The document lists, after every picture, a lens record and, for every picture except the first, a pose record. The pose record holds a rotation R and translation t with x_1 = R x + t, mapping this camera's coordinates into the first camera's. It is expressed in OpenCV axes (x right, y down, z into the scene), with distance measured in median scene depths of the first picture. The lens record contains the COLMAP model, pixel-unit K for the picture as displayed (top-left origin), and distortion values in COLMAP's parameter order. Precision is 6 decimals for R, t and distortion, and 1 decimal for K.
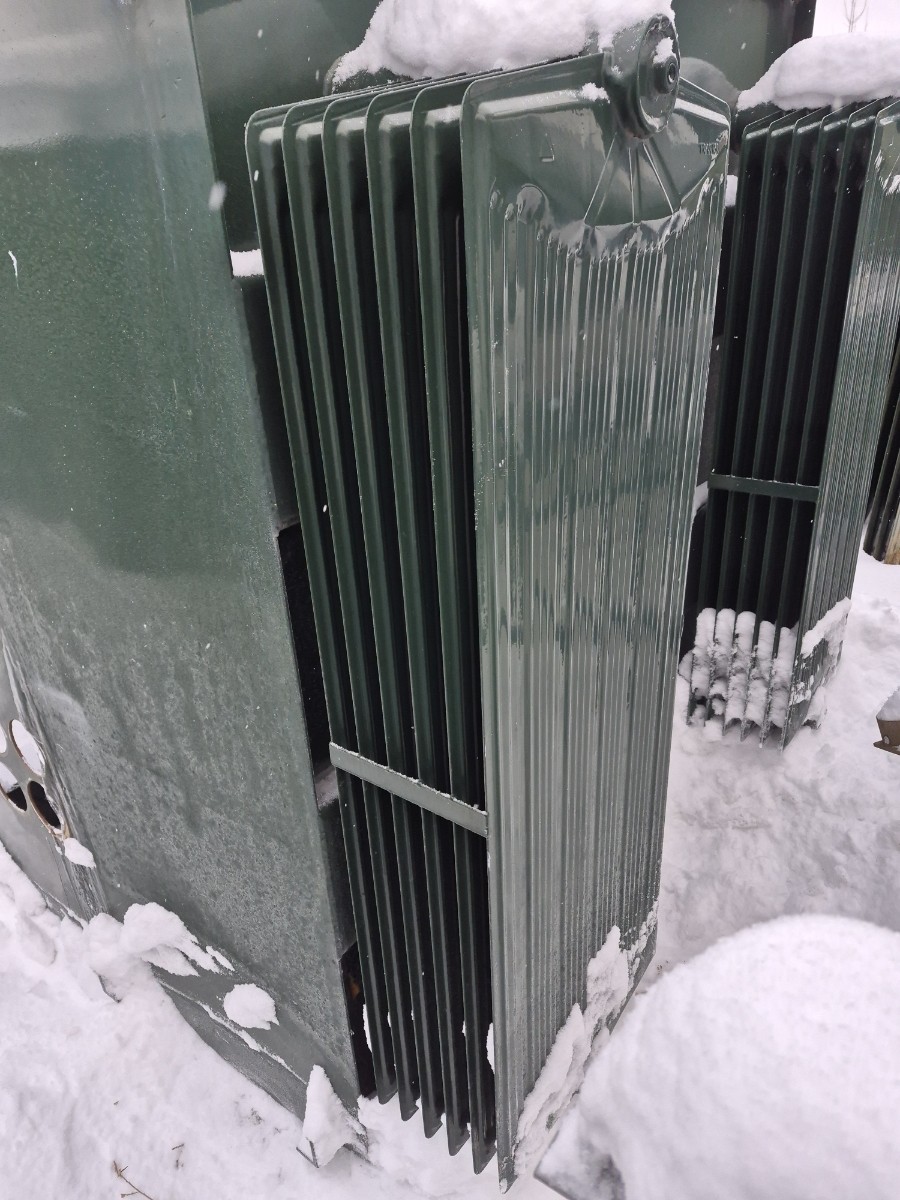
lens RADIAL K [[857.3, 0, 450.7], [0, 857.3, 600.7], [0, 0, 1]] dist [0.037568, -0.000051]
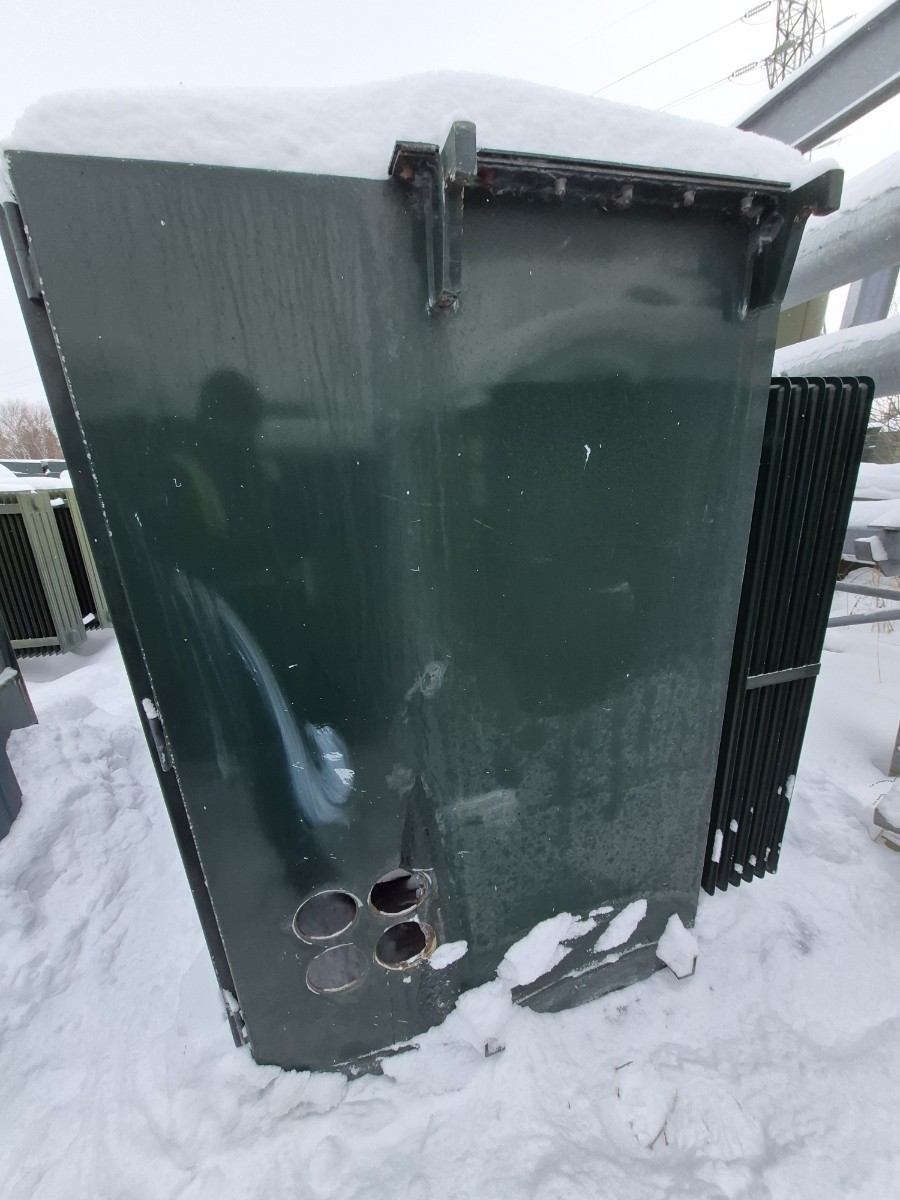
lens RADIAL K [[478.8, 0, 448.7], [0, 478.8, 600.0], [0, 0, 1]] dist [0.018452, 0.000542]
pose [[0.600490, -0.219761, 0.768841, -0.688998], [0.365930, 0.930431, -0.019854, -0.115449], [-0.710990, 0.293264, 0.639131, 0.370389]]
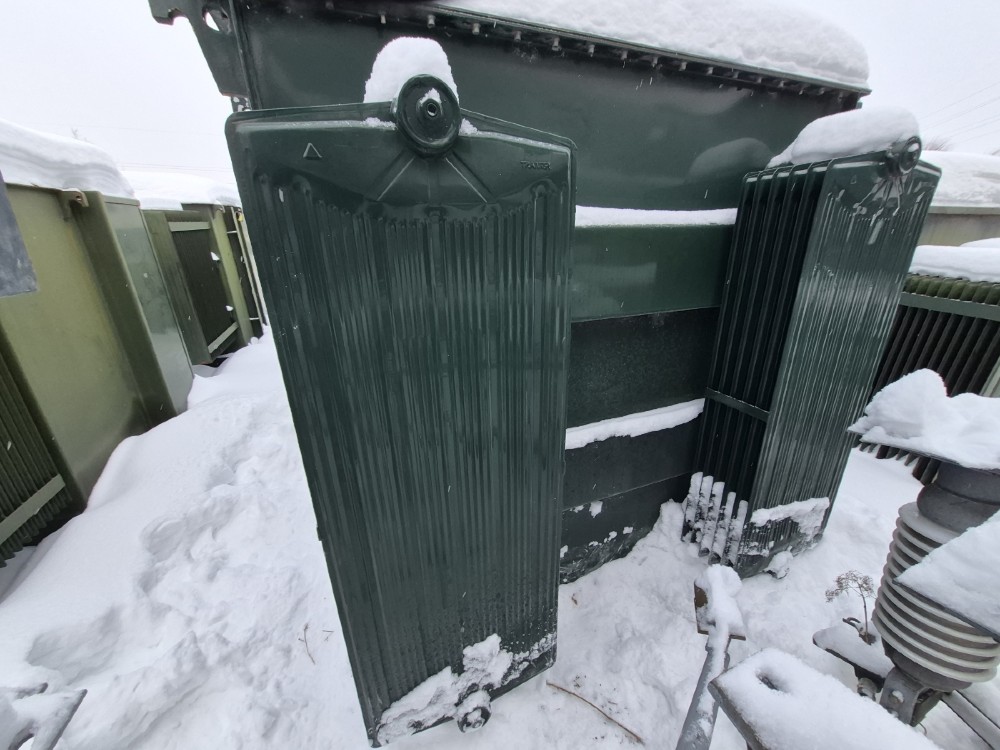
lens RADIAL K [[399.0, 0, 501.3], [0, 399.0, 374.9], [0, 0, 1]] dist [0.018452, 0.000542]
pose [[0.853568, 0.200802, -0.480728, 0.319613], [-0.237588, 0.971232, -0.016167, -0.068460], [0.463652, 0.128015, 0.876720, 0.173780]]
